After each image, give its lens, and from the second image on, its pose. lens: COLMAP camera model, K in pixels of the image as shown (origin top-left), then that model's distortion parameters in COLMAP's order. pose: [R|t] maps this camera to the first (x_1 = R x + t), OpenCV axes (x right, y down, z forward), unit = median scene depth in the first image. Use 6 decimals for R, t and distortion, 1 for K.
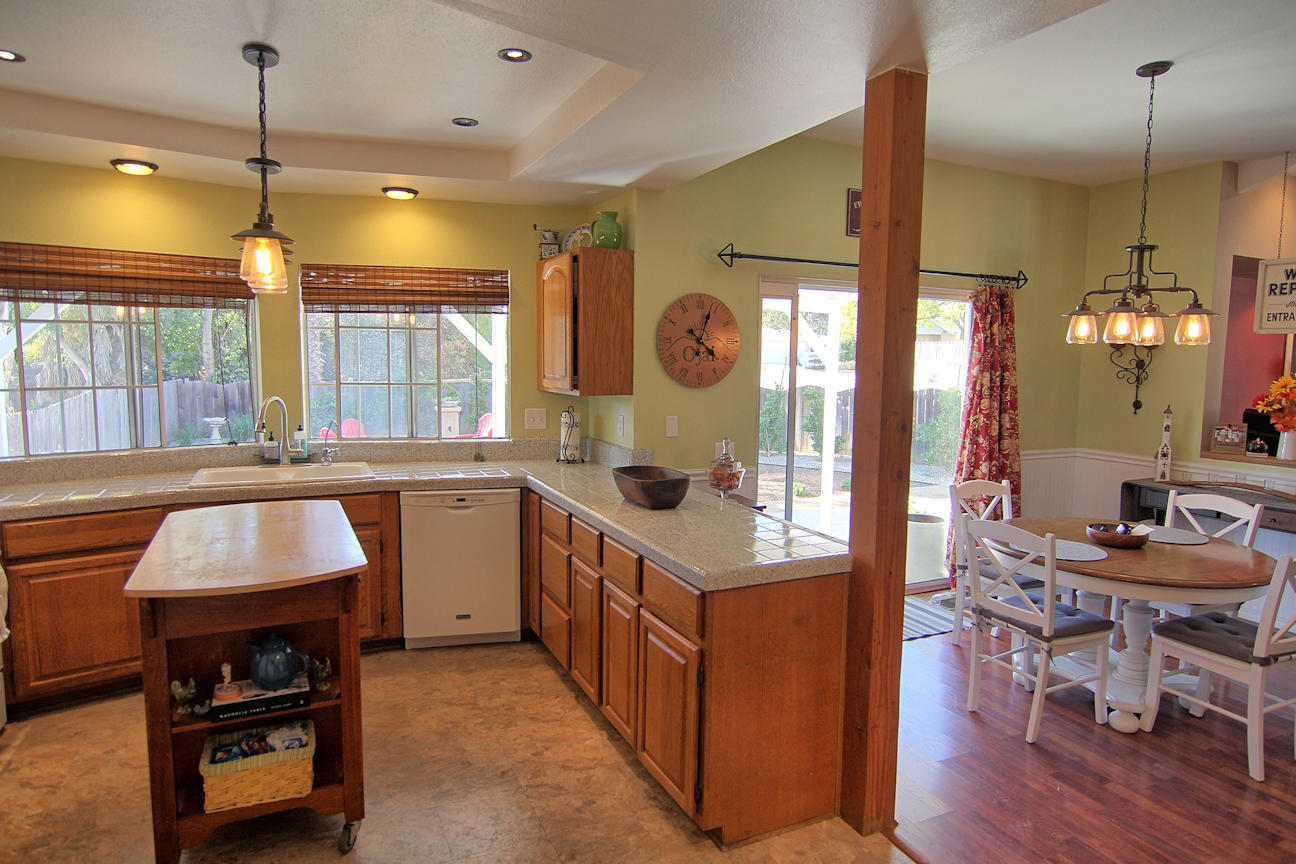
lens RADIAL K [[749.7, 0, 652.8], [0, 749.7, 426.8], [0, 0, 1]] dist [-0.012381, -0.003347]
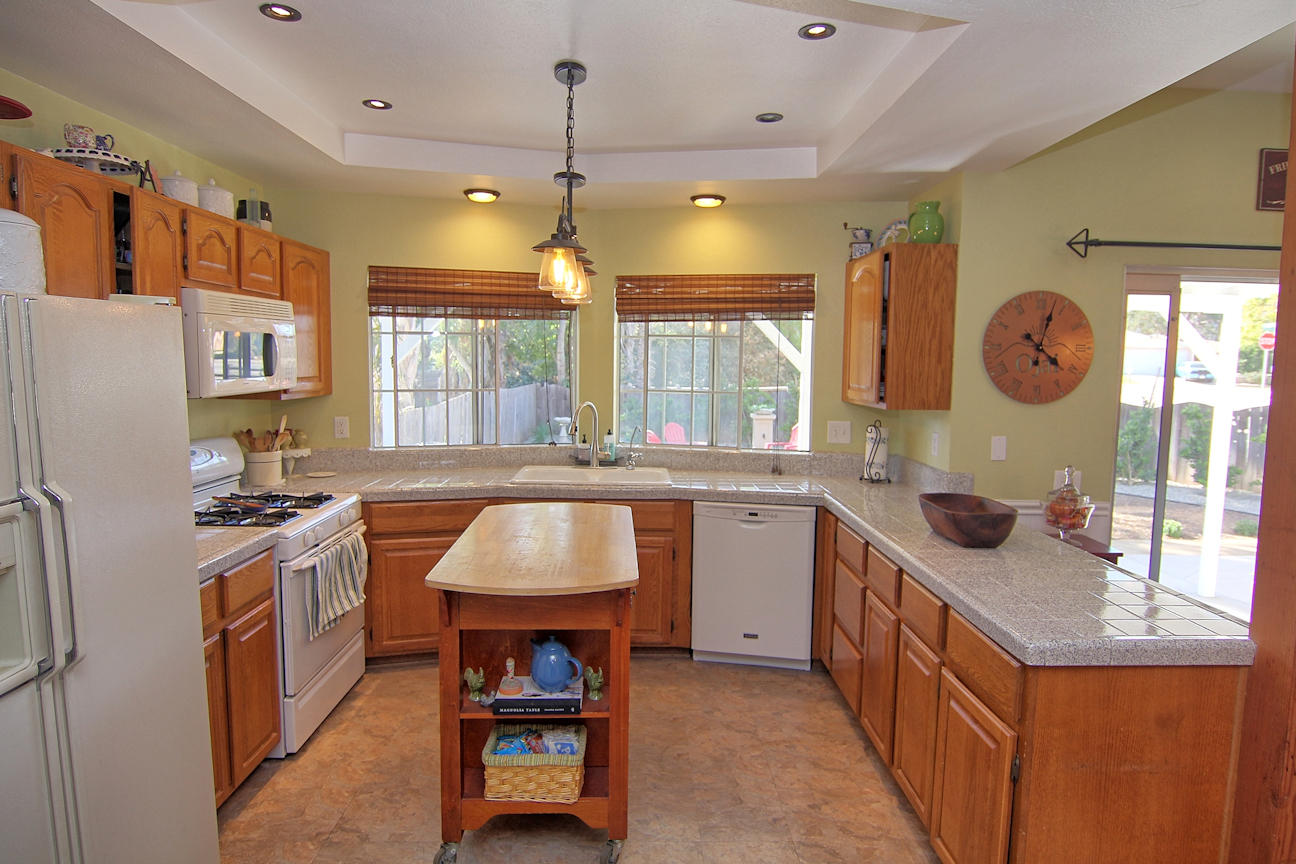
lens RADIAL K [[749.7, 0, 652.8], [0, 749.7, 426.8], [0, 0, 1]] dist [-0.012381, -0.003347]
pose [[0.912916, 0.037575, -0.406415, 0.012168], [-0.042007, 0.999115, -0.001987, -0.007117], [0.405981, 0.018886, 0.913687, 0.069867]]
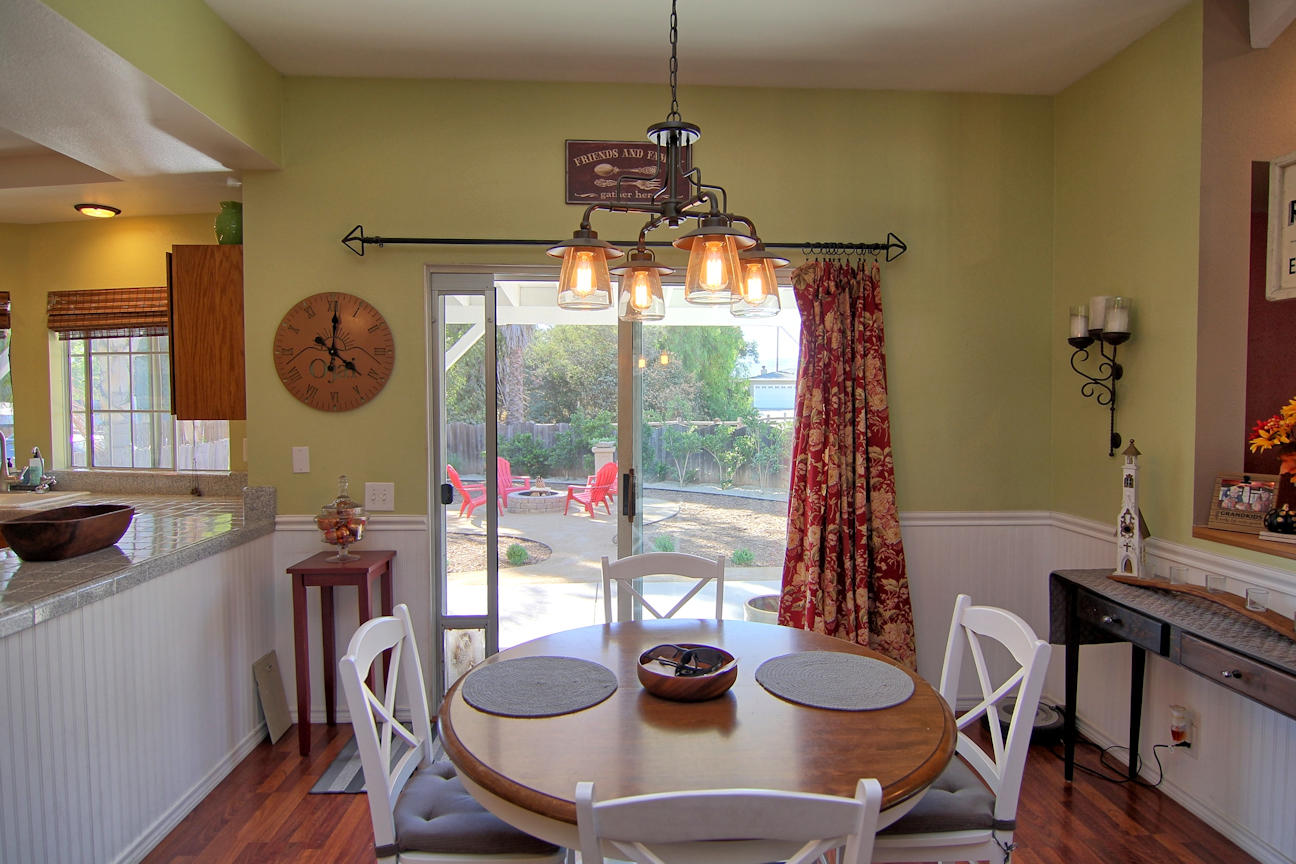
lens RADIAL K [[749.7, 0, 652.8], [0, 749.7, 426.8], [0, 0, 1]] dist [-0.012381, -0.003347]
pose [[0.925934, -0.000182, -0.377686, 0.721243], [-0.022064, 0.998266, -0.054572, -0.000474], [0.377041, 0.058864, 0.924324, 0.434990]]
